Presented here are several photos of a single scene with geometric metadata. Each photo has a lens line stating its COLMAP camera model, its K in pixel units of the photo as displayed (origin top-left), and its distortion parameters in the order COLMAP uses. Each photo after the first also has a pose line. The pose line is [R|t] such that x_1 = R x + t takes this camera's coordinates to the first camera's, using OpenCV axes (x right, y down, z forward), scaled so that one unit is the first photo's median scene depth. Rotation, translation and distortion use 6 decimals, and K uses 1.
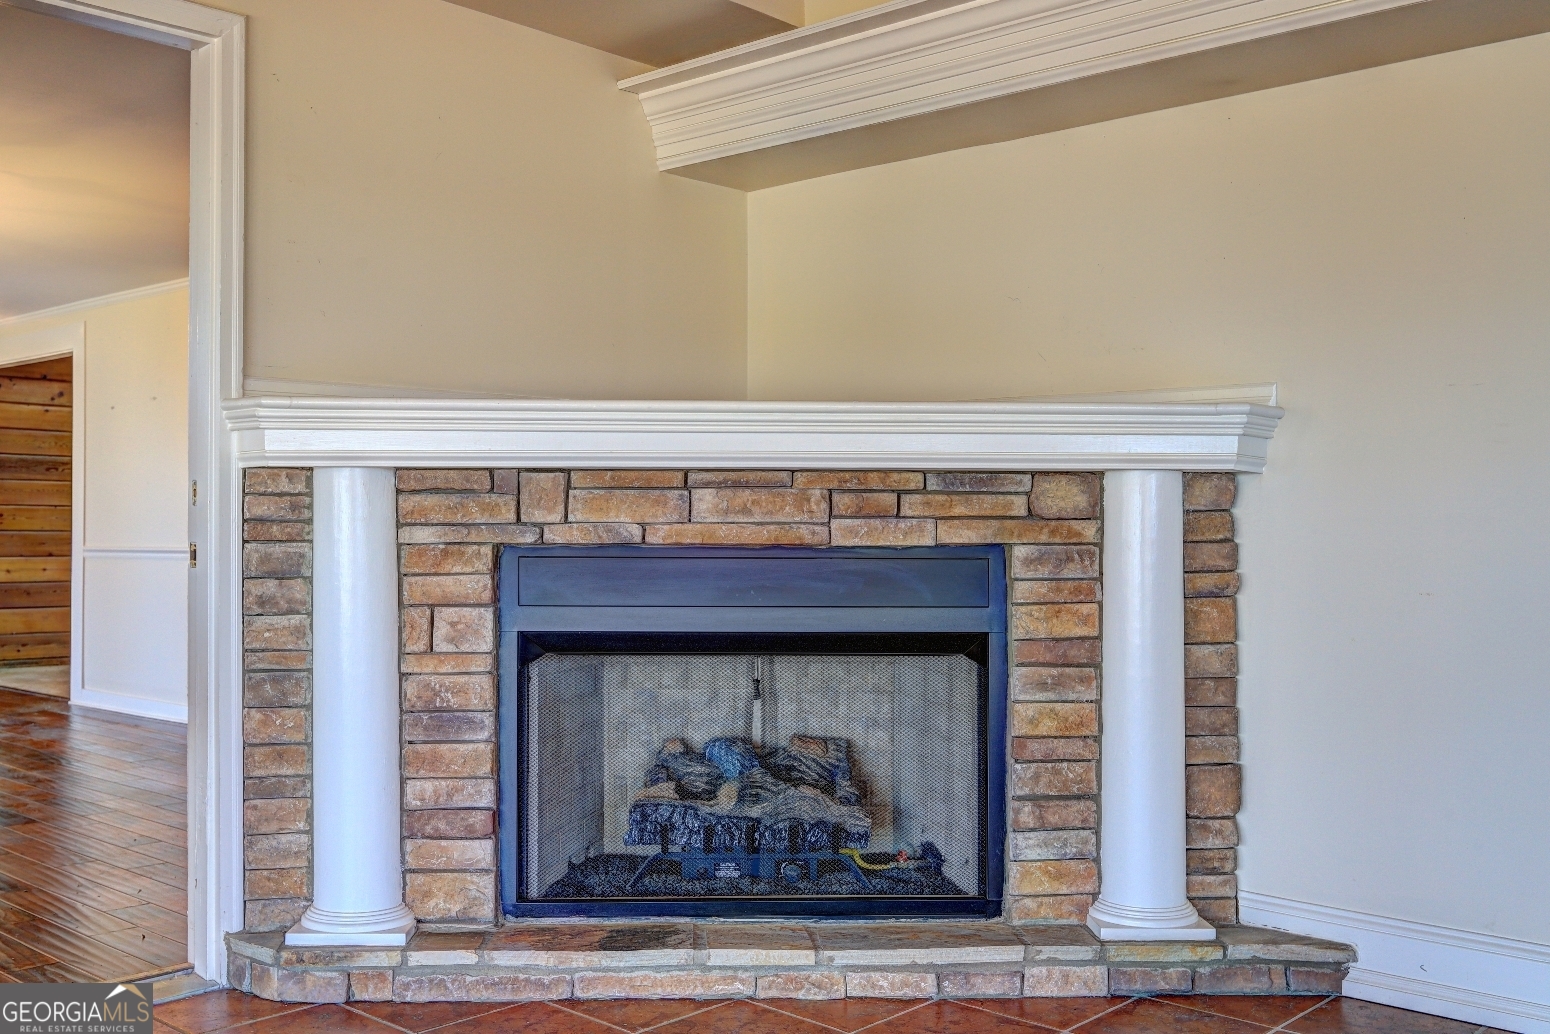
lens RADIAL K [[1524.6, 0, 777.4], [0, 1524.6, 526.9], [0, 0, 1]] dist [0.003276, 0.000000]
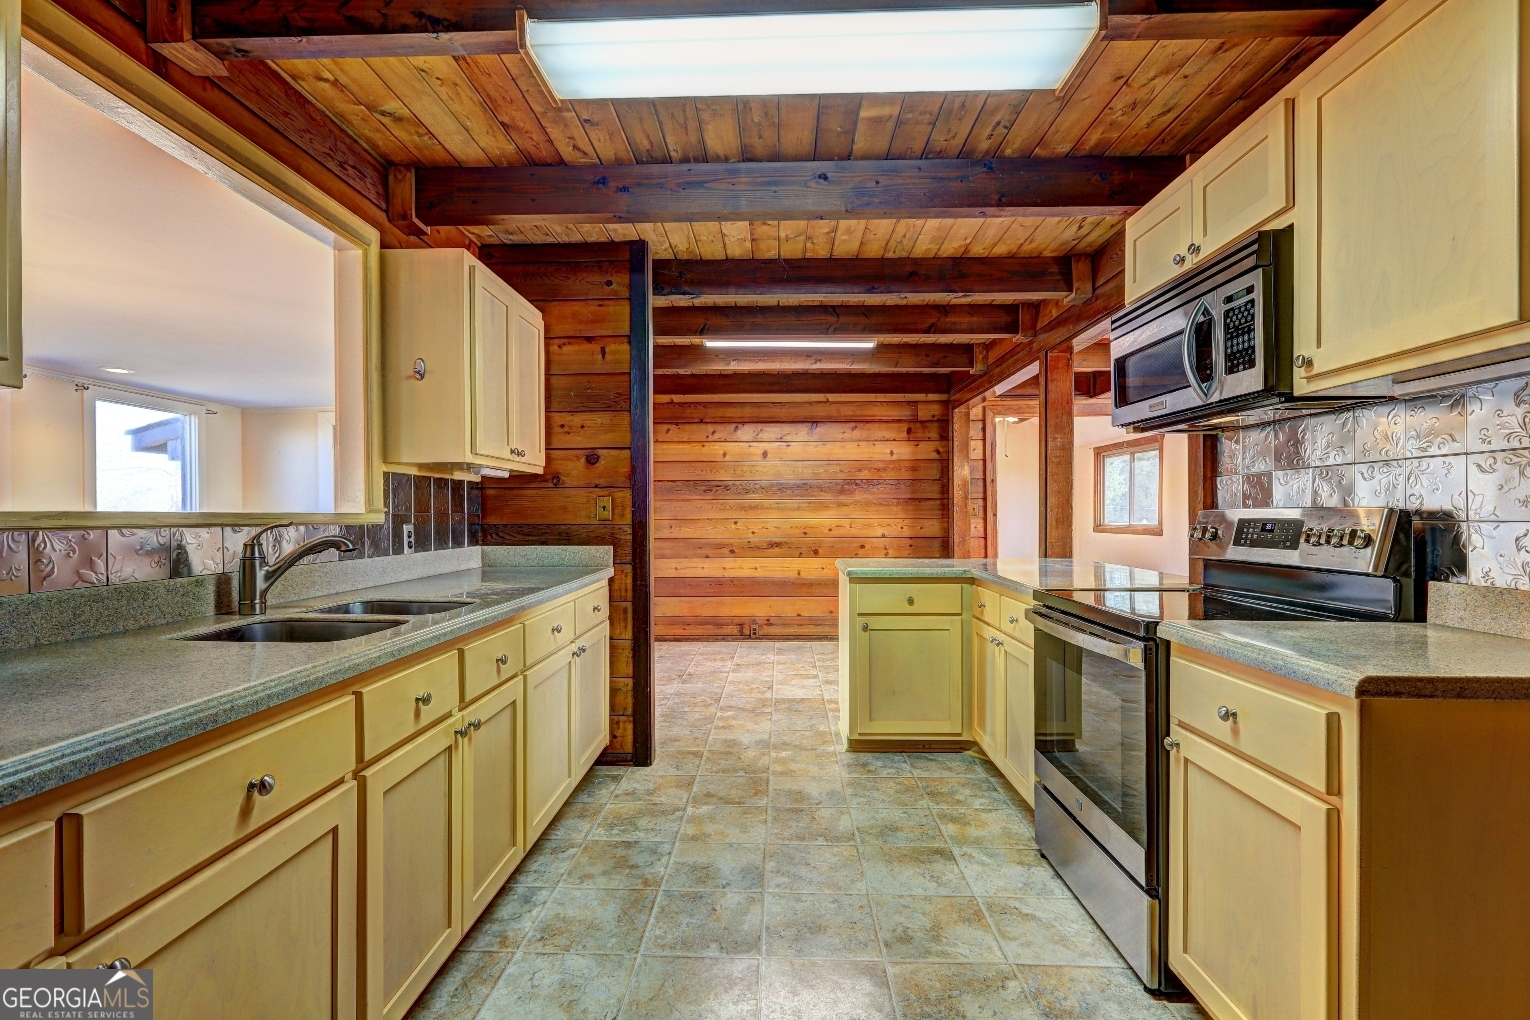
lens RADIAL K [[688.4, 0, 764.2], [0, 688.4, 514.7], [0, 0, 1]] dist [-0.002842, 0.002639]
pose [[0.654424, -0.006462, -0.756100, -0.001473], [0.008158, 0.999966, -0.001486, -0.050724], [0.756083, -0.005196, 0.654455, 2.032084]]
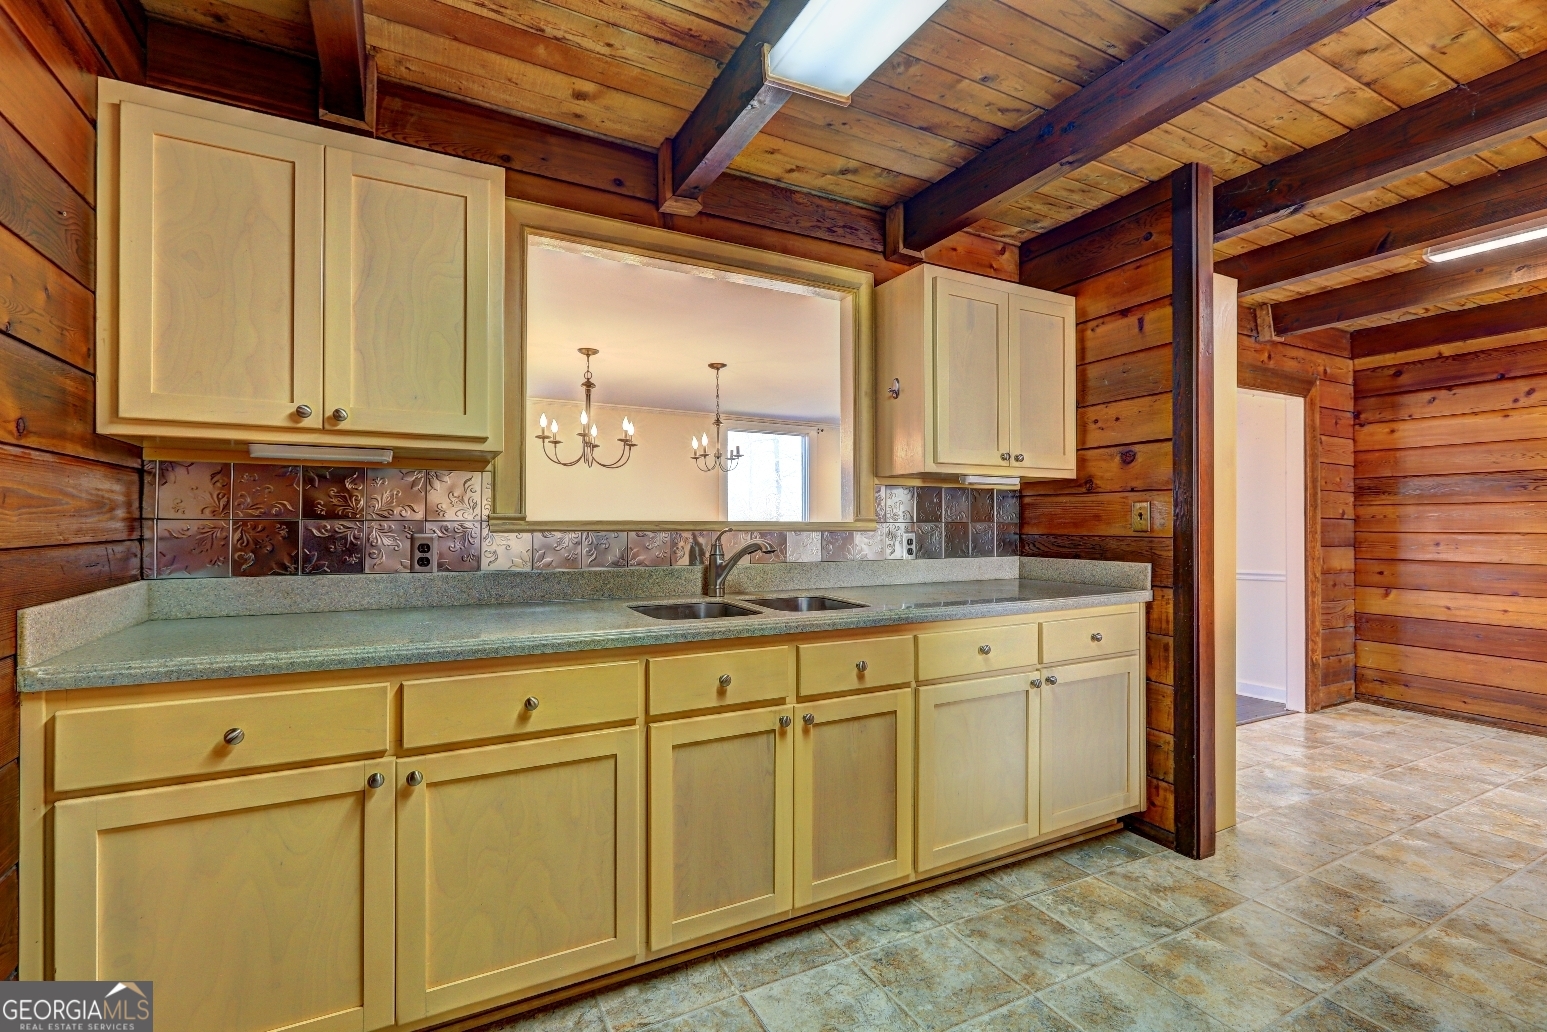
lens RADIAL K [[696.0, 0, 781.5], [0, 696.0, 520.9], [0, 0, 1]] dist [-0.002842, 0.002639]
pose [[-0.333572, -0.010358, -0.942668, 0.001526], [-0.001591, 0.999944, -0.010424, -0.049329], [0.942723, -0.001978, -0.333570, 2.358231]]
